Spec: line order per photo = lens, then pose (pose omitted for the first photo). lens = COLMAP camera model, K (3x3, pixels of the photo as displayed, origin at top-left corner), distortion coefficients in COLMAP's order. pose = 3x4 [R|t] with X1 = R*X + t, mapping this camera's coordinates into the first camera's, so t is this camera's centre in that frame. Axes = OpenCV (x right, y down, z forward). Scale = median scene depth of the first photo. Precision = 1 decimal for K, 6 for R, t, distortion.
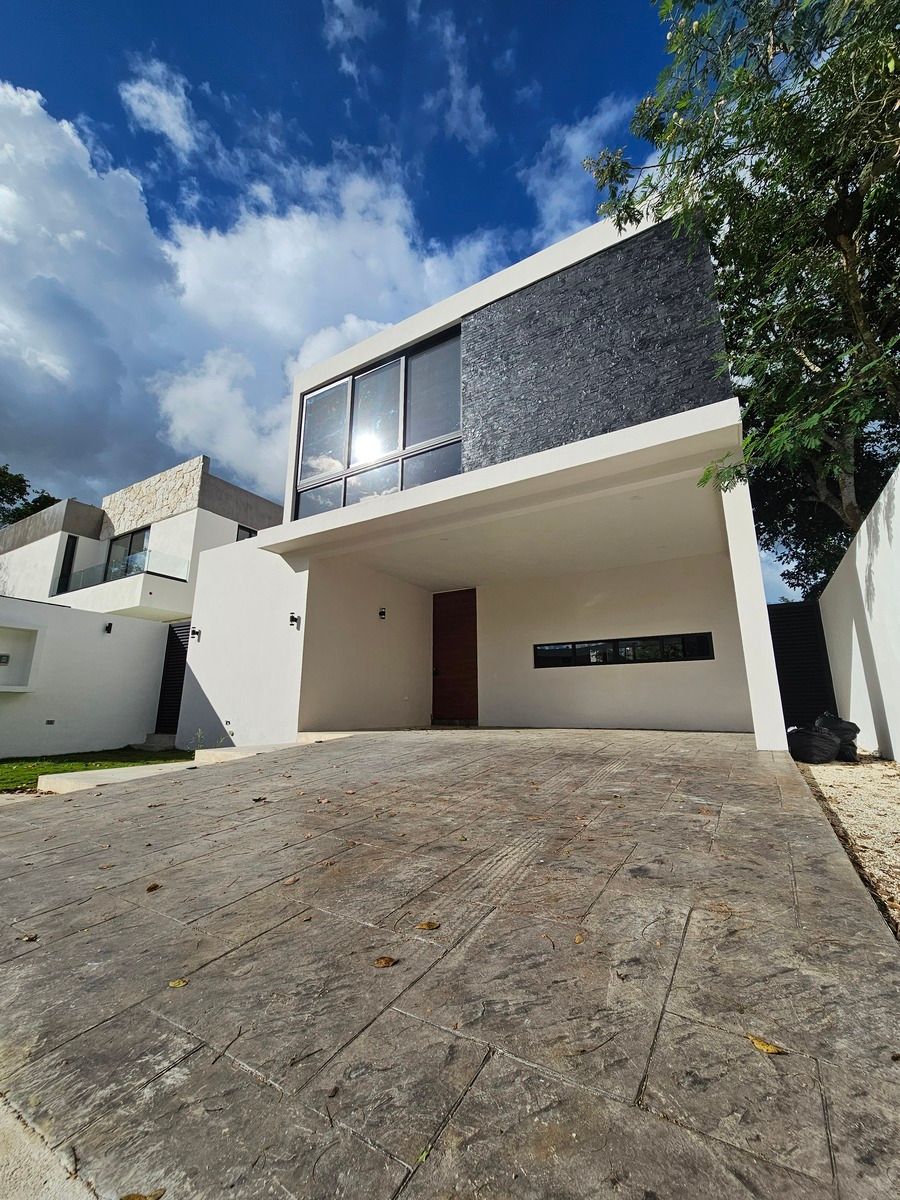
lens RADIAL K [[493.1, 0, 449.5], [0, 493.1, 597.4], [0, 0, 1]] dist [-0.006806, 0.001126]
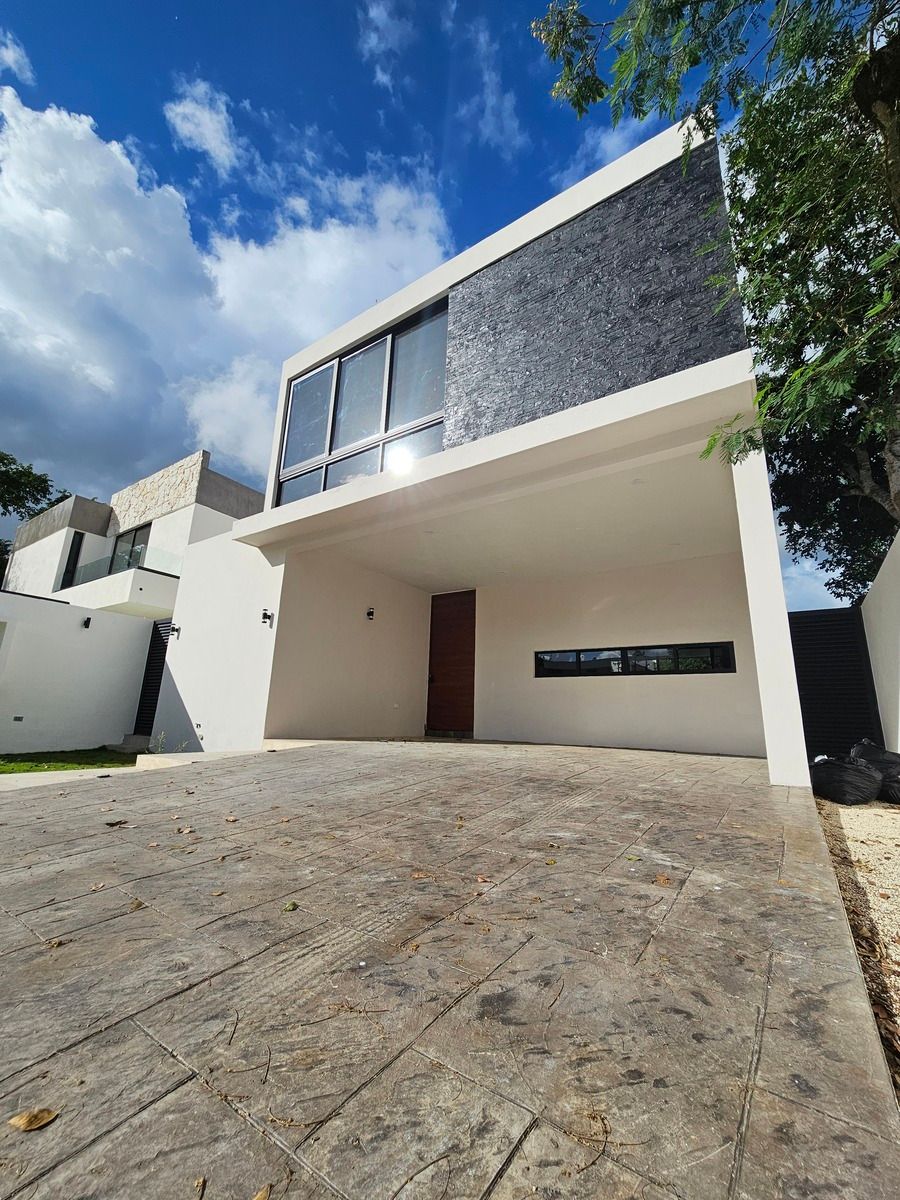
lens RADIAL K [[493.1, 0, 450.5], [0, 493.1, 598.0], [0, 0, 1]] dist [-0.006806, 0.001126]
pose [[0.997804, 0.018568, -0.063574, 0.077091], [-0.019698, 0.999658, -0.017198, 0.016411], [0.063233, 0.018412, 0.997829, 0.084235]]
